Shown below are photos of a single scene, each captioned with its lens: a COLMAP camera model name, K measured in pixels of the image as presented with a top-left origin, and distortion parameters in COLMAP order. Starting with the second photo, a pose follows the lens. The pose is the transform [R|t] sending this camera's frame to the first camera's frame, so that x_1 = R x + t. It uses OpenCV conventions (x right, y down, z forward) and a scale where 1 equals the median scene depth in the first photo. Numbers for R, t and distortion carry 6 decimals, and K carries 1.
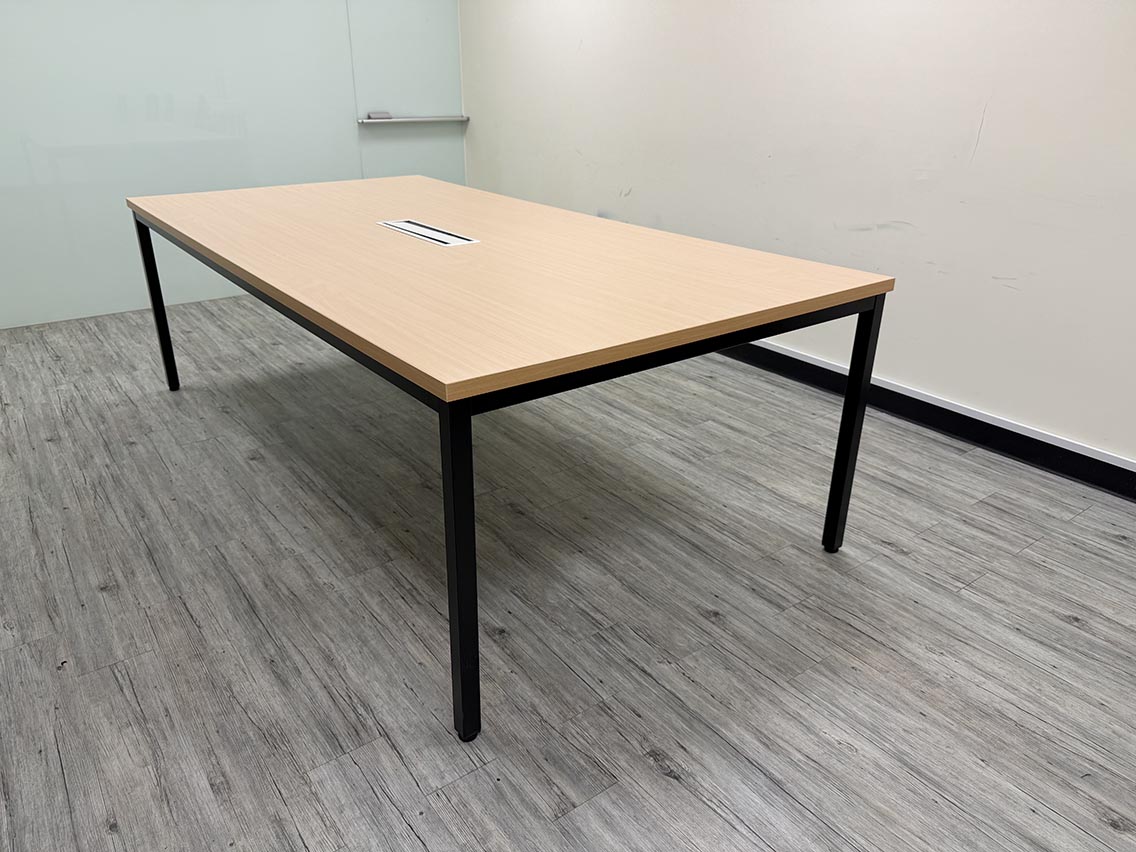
lens RADIAL K [[796.7, 0, 568.0], [0, 796.7, 426.0], [0, 0, 1]] dist [0.048217, -0.084468]
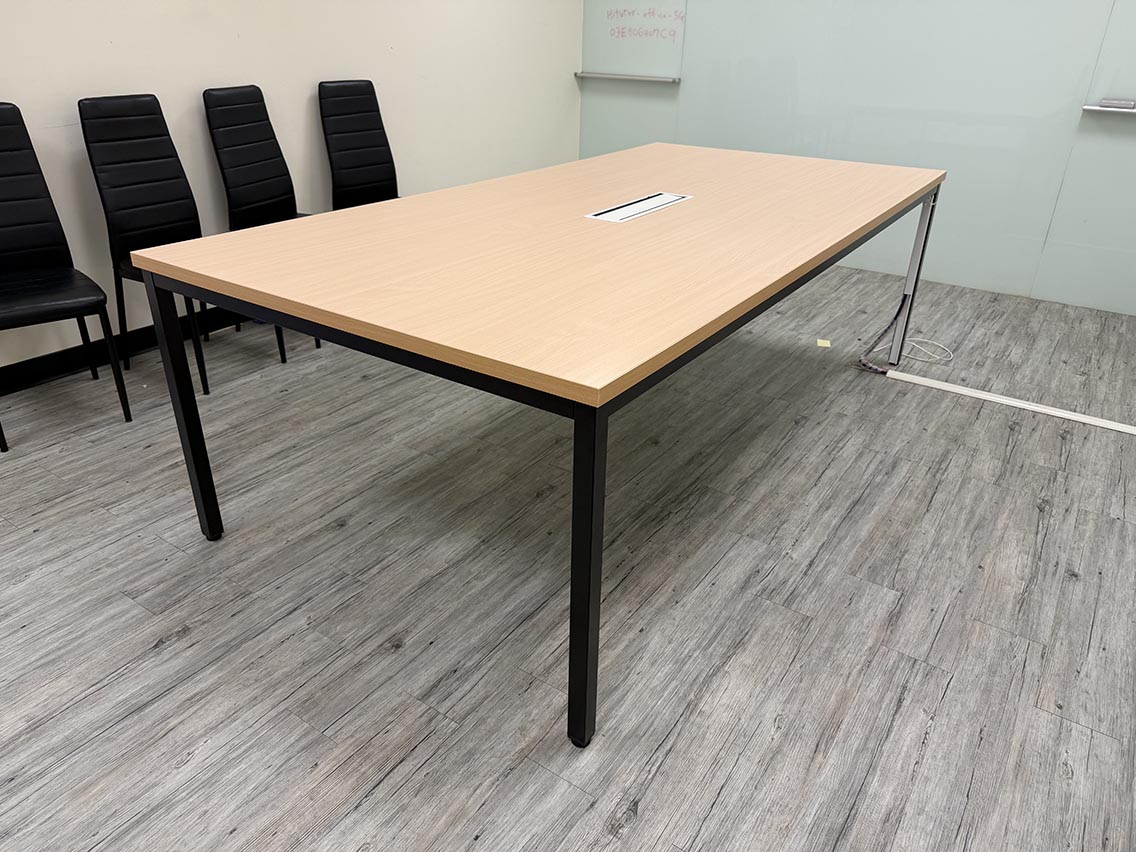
lens RADIAL K [[809.1, 0, 568.0], [0, 809.1, 426.0], [0, 0, 1]] dist [0.005858, -0.006680]
pose [[0.333376, 0.426249, -0.840935, 0.914352], [-0.402393, 0.870968, 0.281950, -0.315147], [0.852608, 0.244391, 0.461879, 0.688361]]
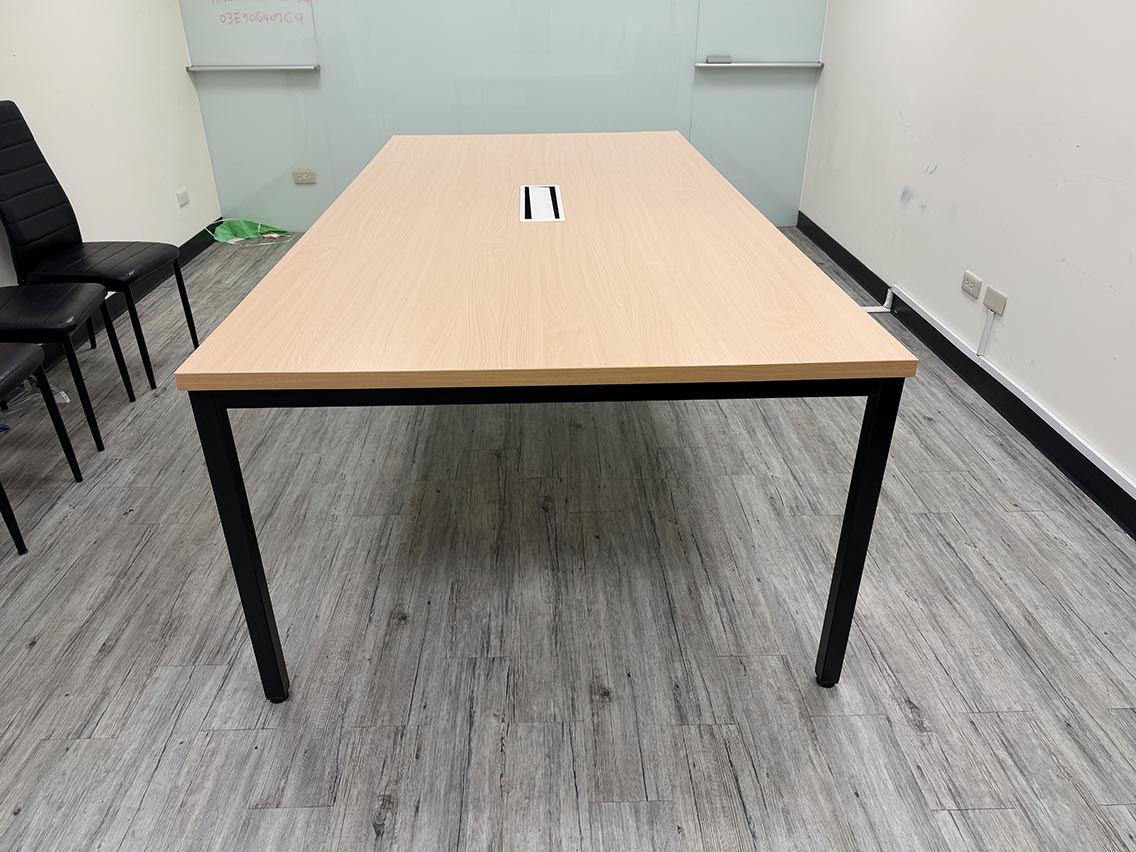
lens RADIAL K [[809.1, 0, 568.0], [0, 809.1, 426.0], [0, 0, 1]] dist [0.005858, -0.006680]
pose [[0.825662, 0.260528, -0.500408, 0.515463], [-0.222017, 0.965465, 0.136328, -0.153011], [0.518644, -0.001462, 0.854989, 0.237991]]
